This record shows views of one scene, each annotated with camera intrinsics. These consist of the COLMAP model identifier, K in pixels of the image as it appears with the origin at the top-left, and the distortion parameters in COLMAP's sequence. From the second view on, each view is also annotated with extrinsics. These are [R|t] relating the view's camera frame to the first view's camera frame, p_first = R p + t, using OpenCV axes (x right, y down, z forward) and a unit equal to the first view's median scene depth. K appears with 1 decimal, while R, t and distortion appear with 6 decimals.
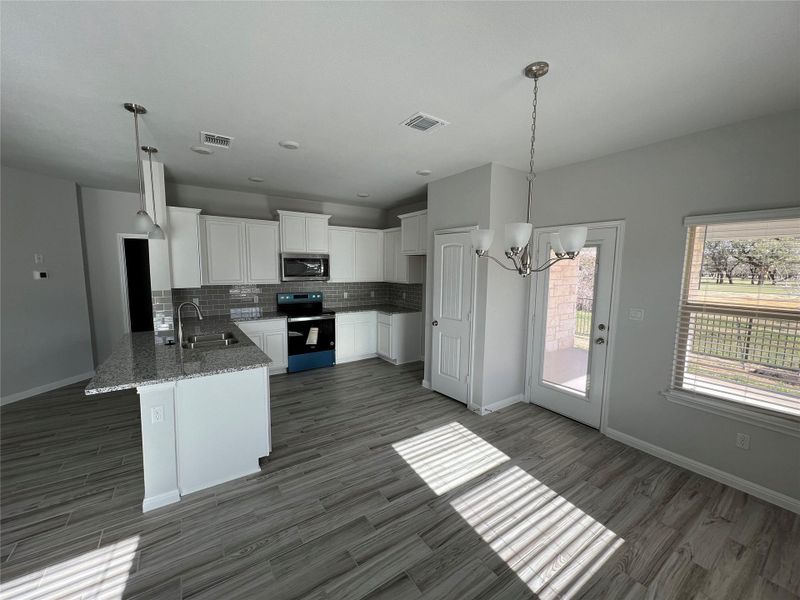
lens RADIAL K [[320.5, 0, 400.0], [0, 320.5, 300.0], [0, 0, 1]] dist [-0.001123, -0.000066]
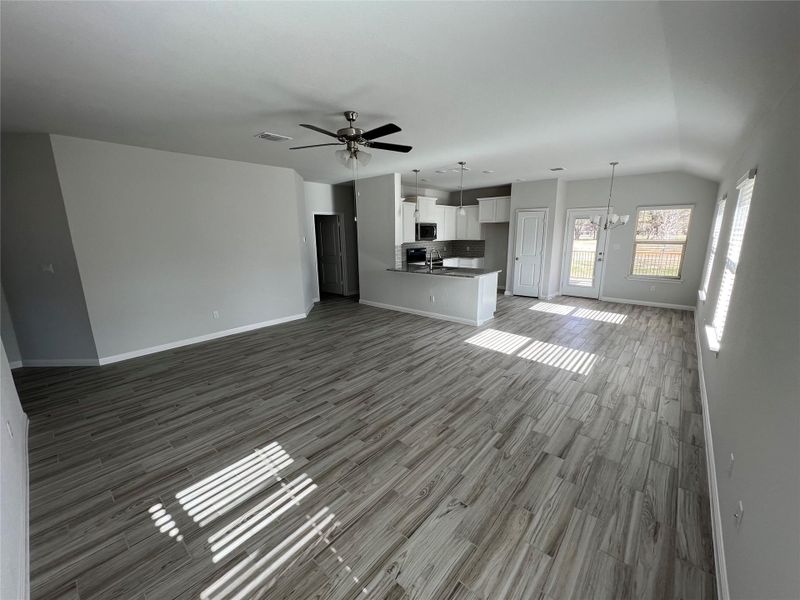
lens RADIAL K [[320.5, 0, 400.0], [0, 320.5, 300.0], [0, 0, 1]] dist [-0.001123, -0.000066]
pose [[0.966999, -0.075915, 0.243208, -0.998920], [0.050195, 0.992634, 0.110265, 0.065915], [-0.249787, -0.094418, 0.963686, -0.657588]]
